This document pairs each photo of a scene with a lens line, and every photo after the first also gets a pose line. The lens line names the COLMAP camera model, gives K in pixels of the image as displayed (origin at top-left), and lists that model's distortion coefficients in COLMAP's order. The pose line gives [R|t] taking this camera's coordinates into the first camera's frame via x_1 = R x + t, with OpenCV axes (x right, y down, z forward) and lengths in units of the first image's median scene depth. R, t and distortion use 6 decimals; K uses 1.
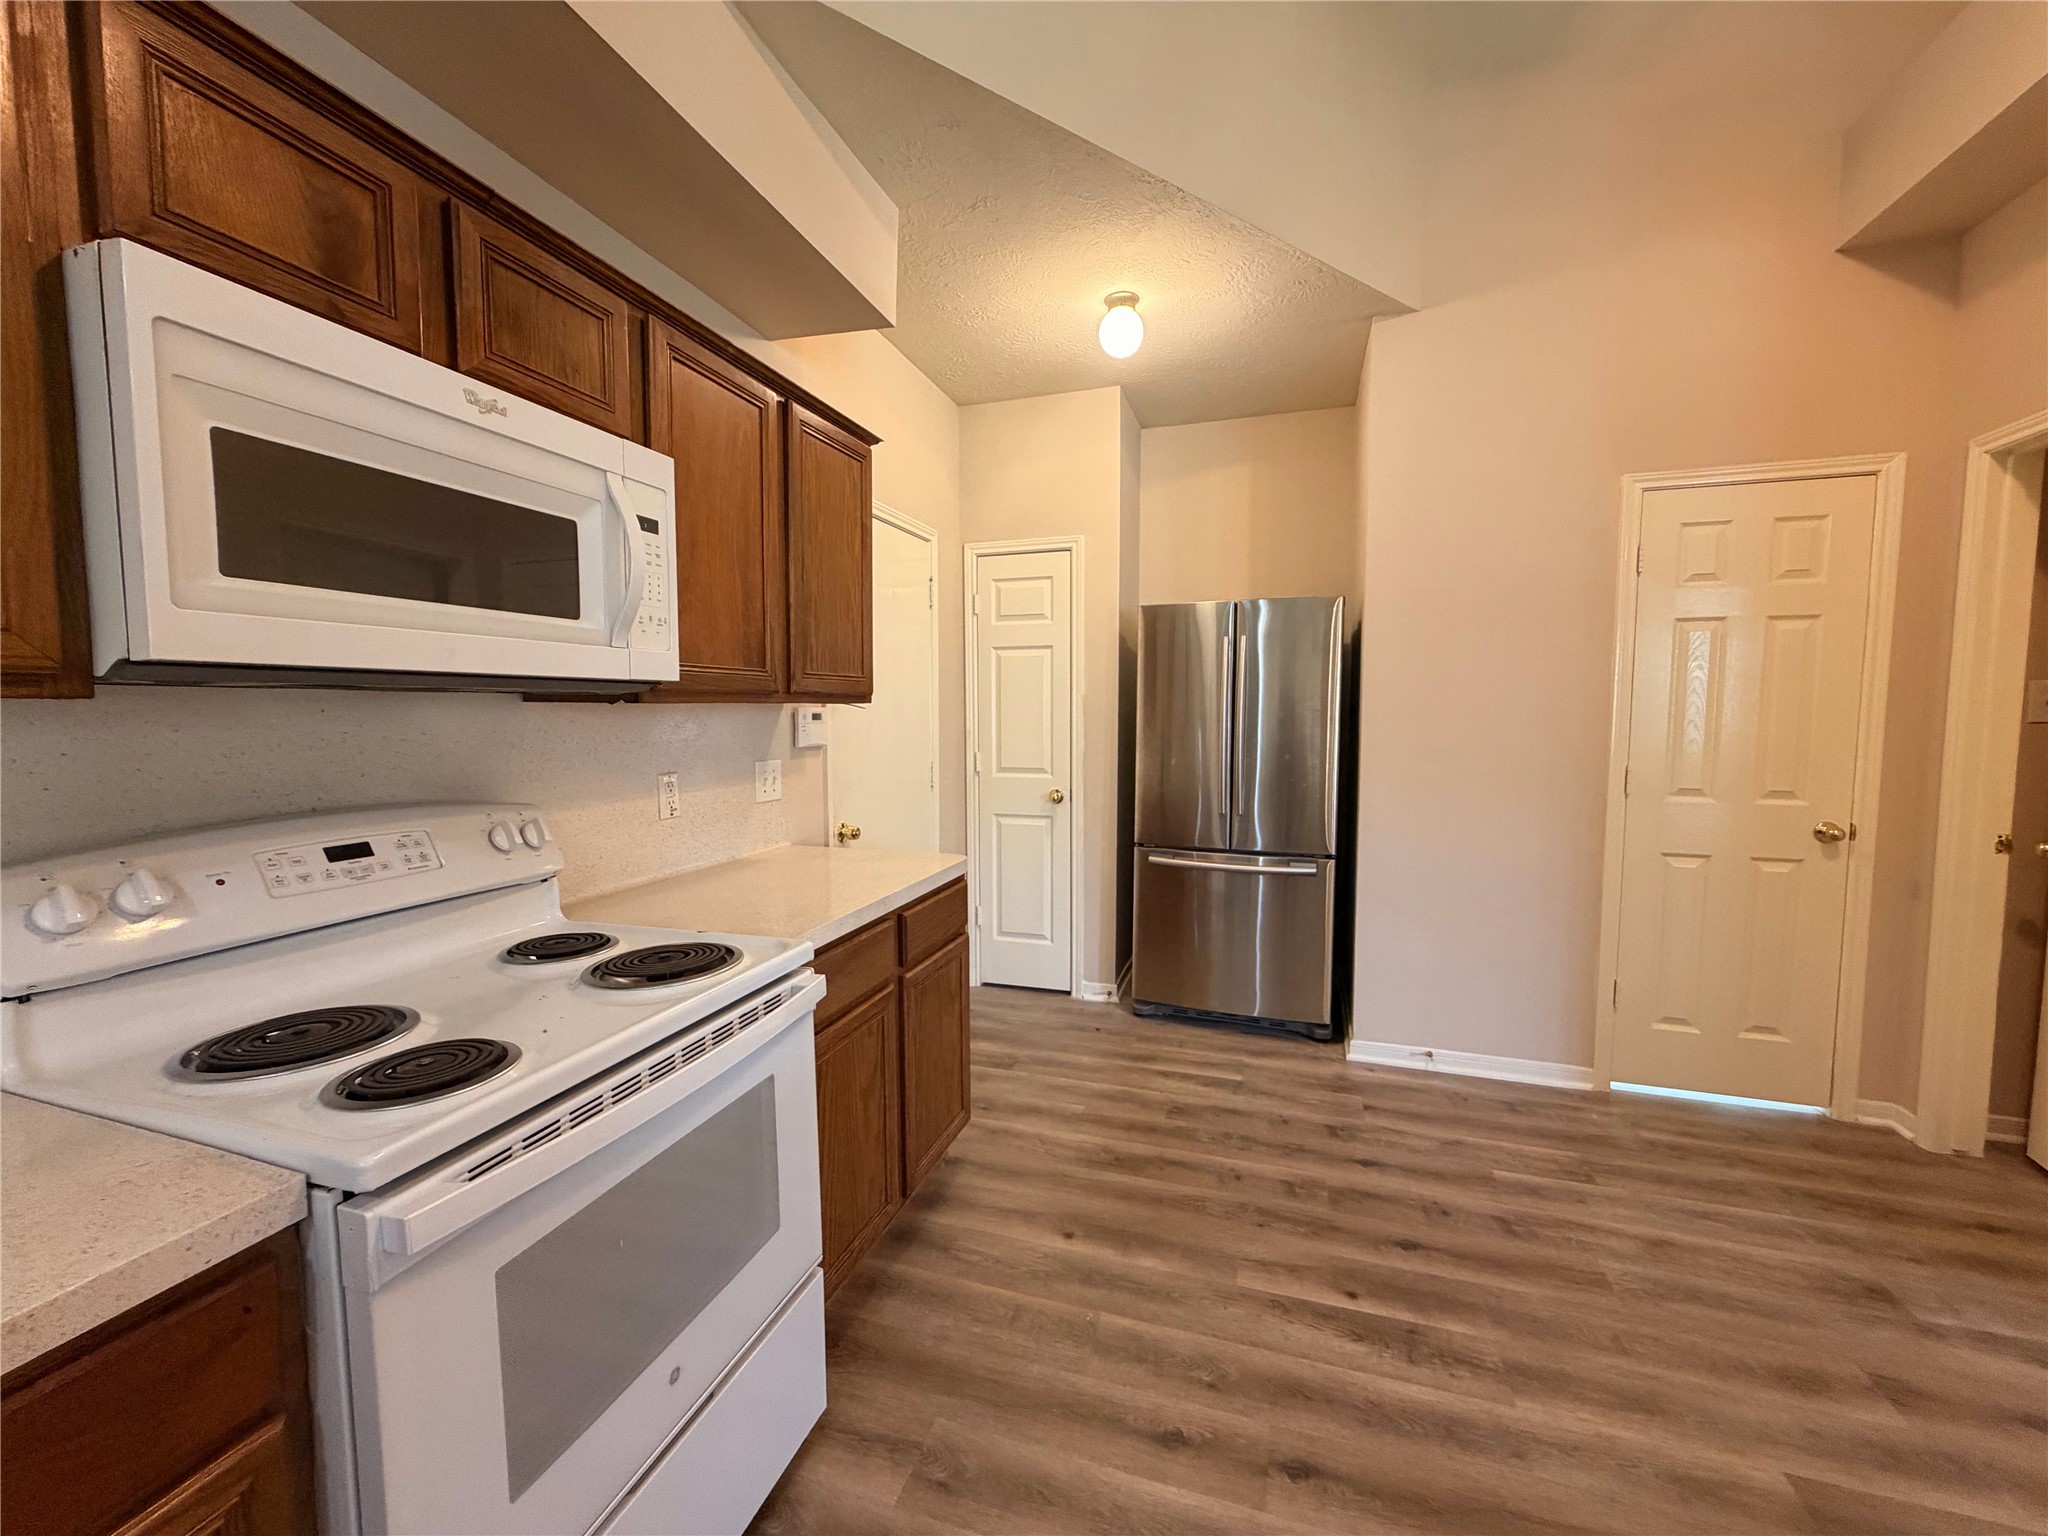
lens RADIAL K [[814.4, 0, 1021.4], [0, 814.4, 765.2], [0, 0, 1]] dist [-0.000627, -0.000052]
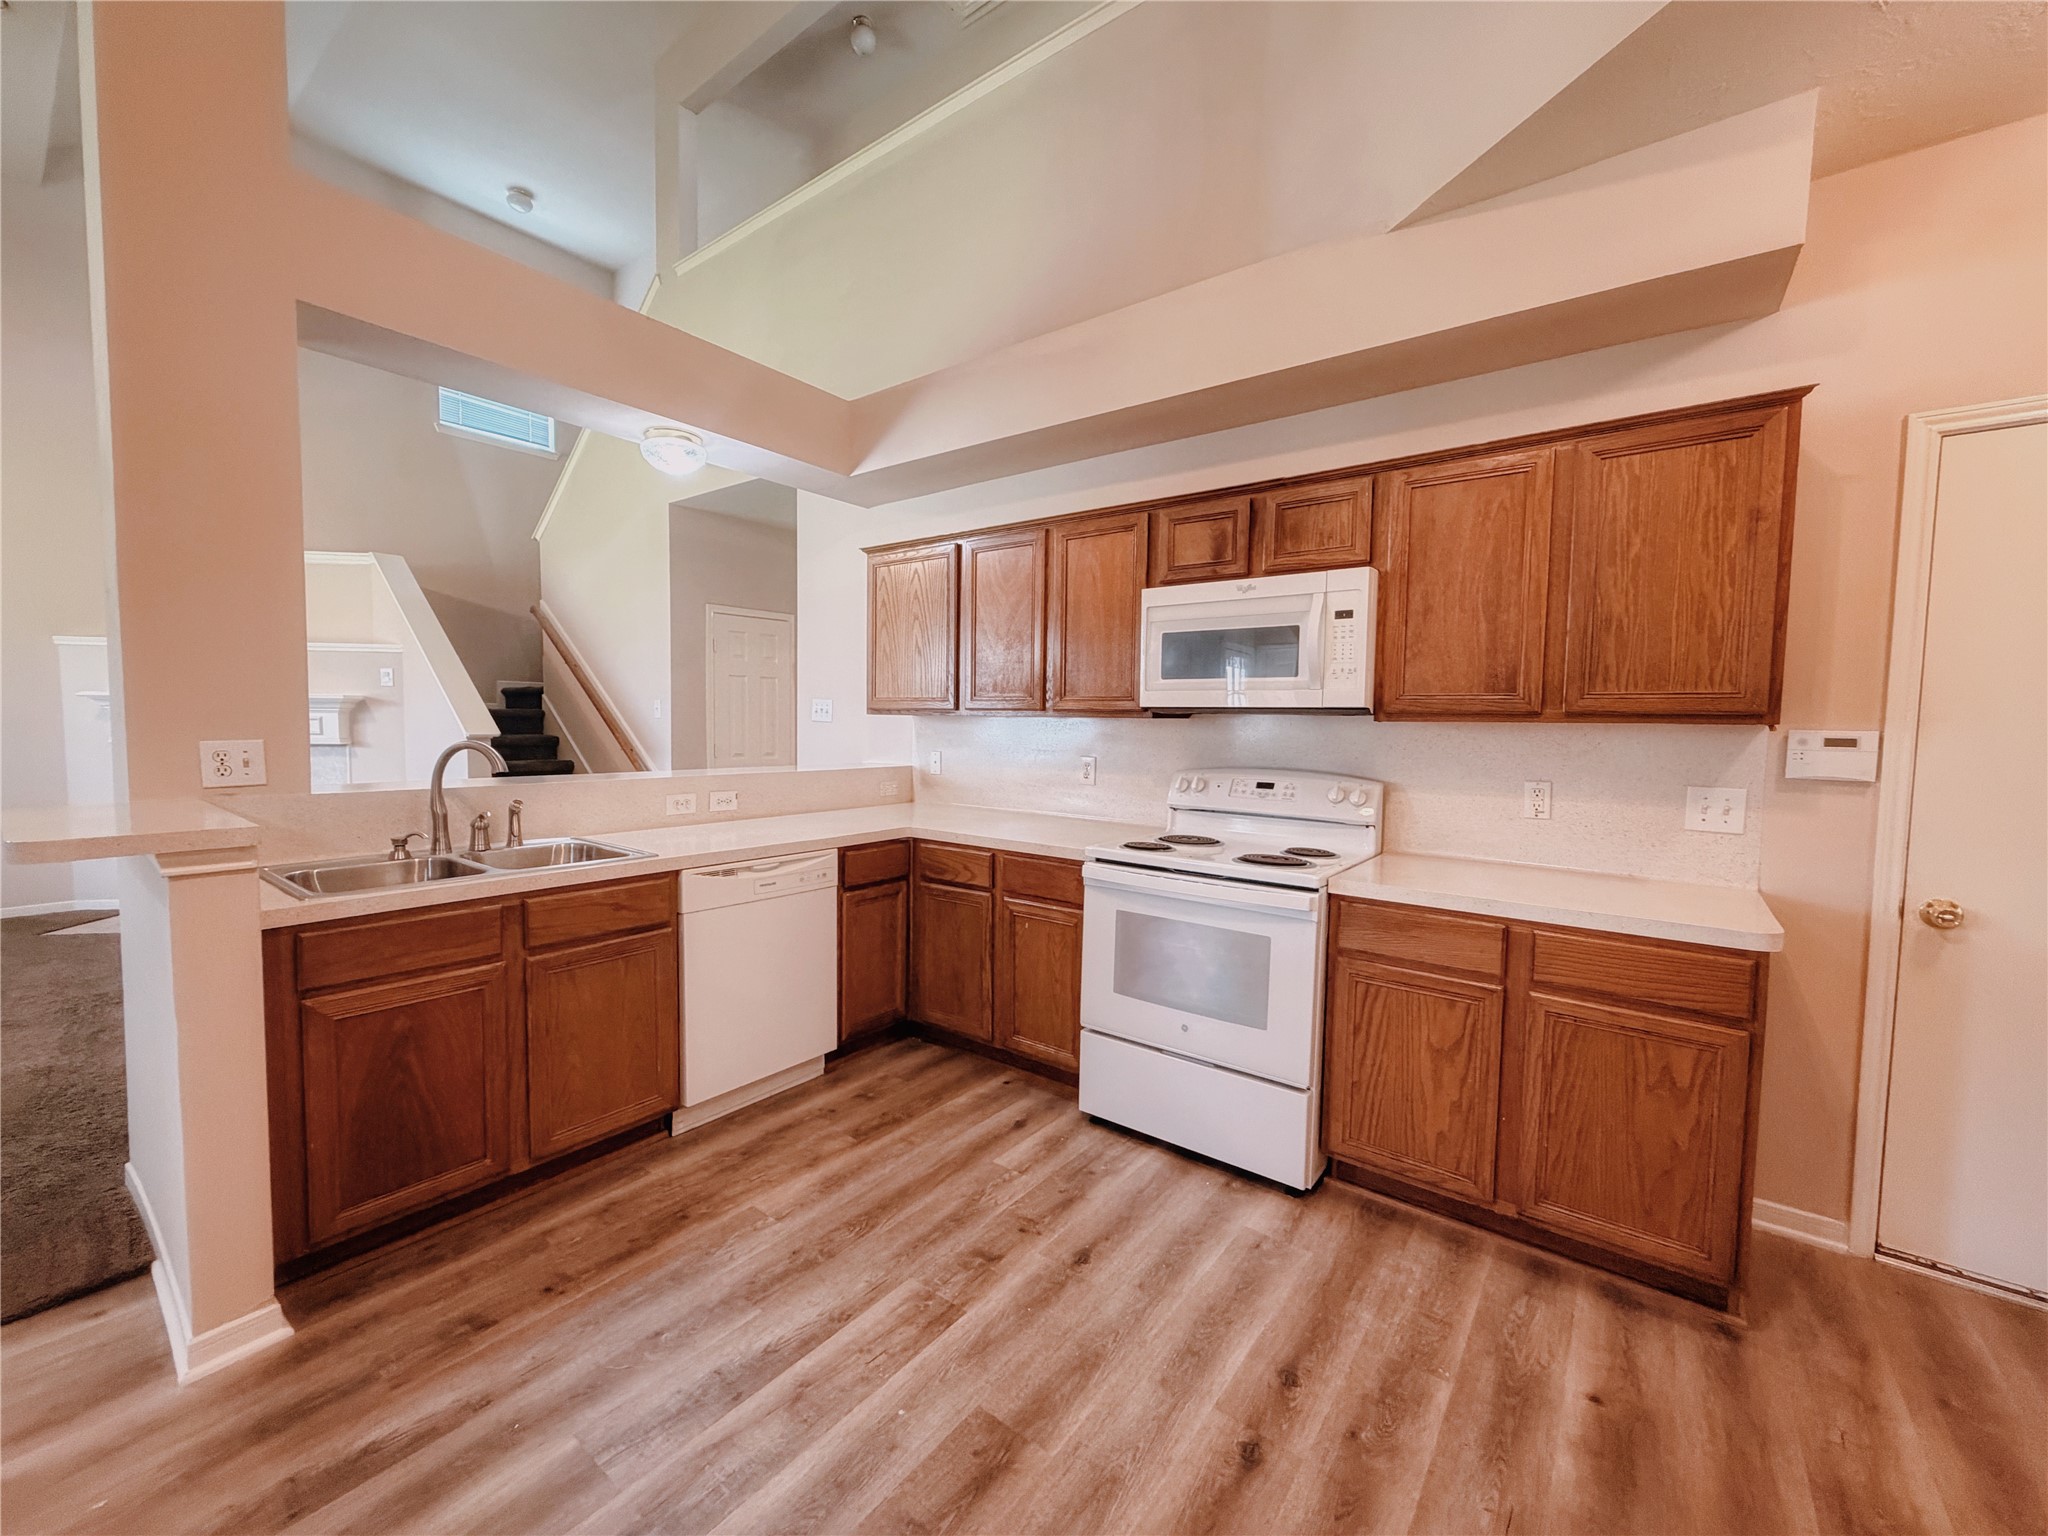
lens RADIAL K [[814.4, 0, 1021.4], [0, 814.4, 765.2], [0, 0, 1]] dist [-0.000627, -0.000052]
pose [[-0.333886, 0.048923, -0.941343, 1.270652], [-0.081002, 0.993469, 0.080363, -0.064483], [0.939127, 0.103082, -0.327742, 0.899802]]
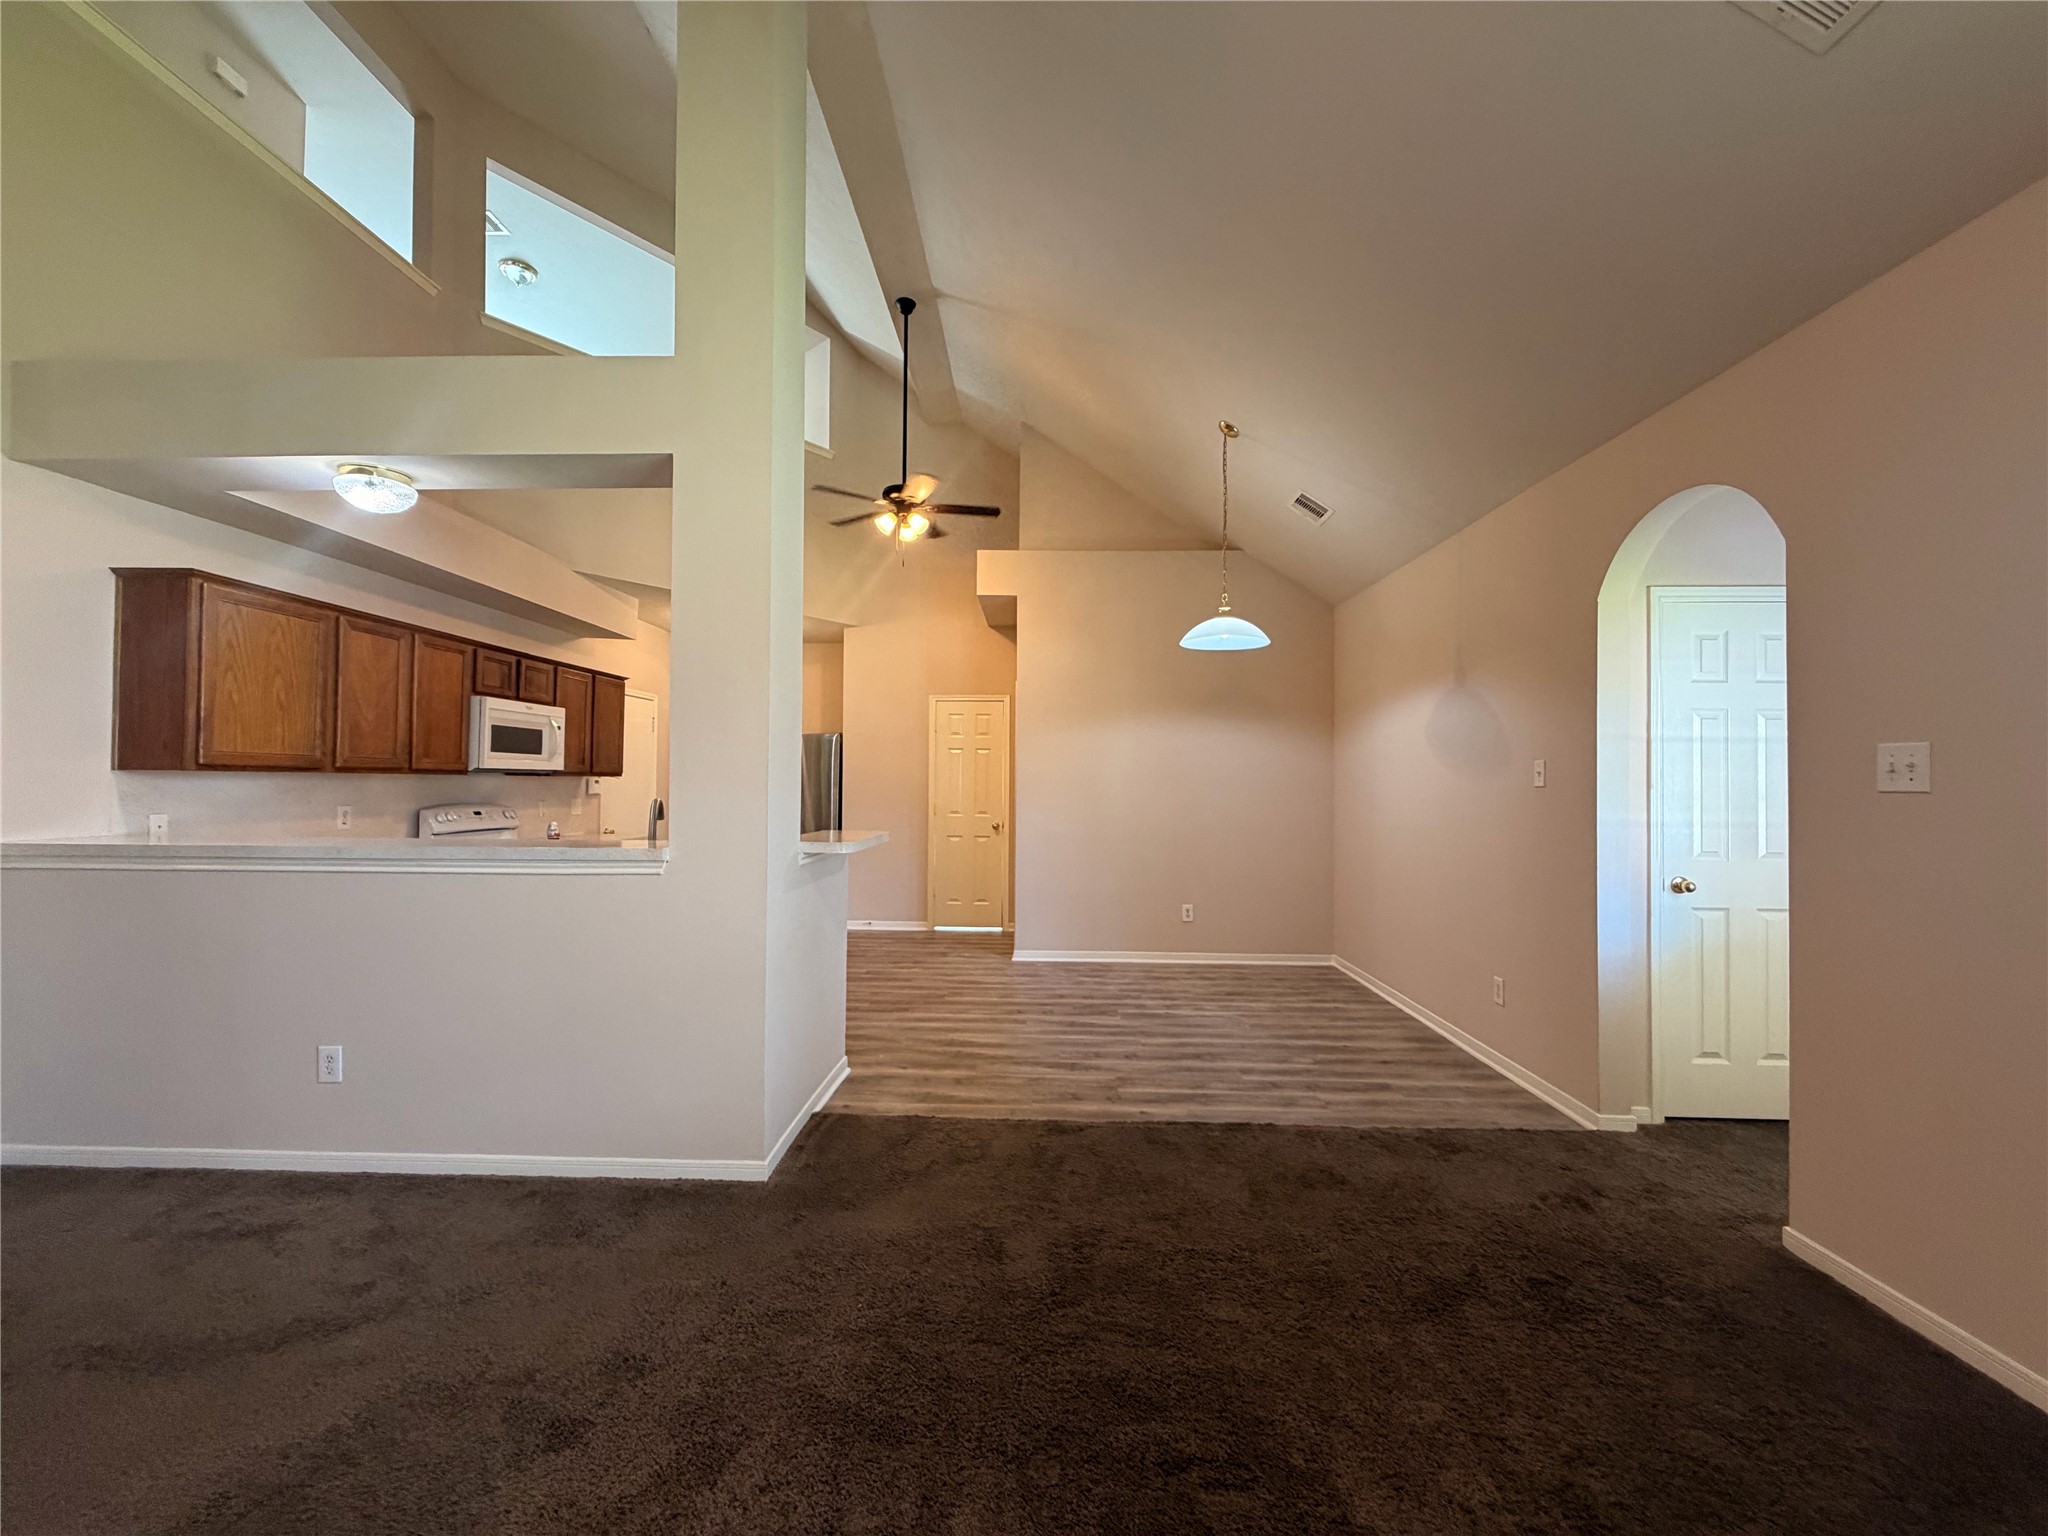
lens RADIAL K [[814.4, 0, 1021.4], [0, 814.4, 765.2], [0, 0, 1]] dist [-0.000627, -0.000052]
pose [[0.960748, 0.013900, 0.277074, 0.499625], [0.011076, 0.996026, -0.088373, 0.206009], [-0.277201, 0.087974, 0.956776, -2.885773]]
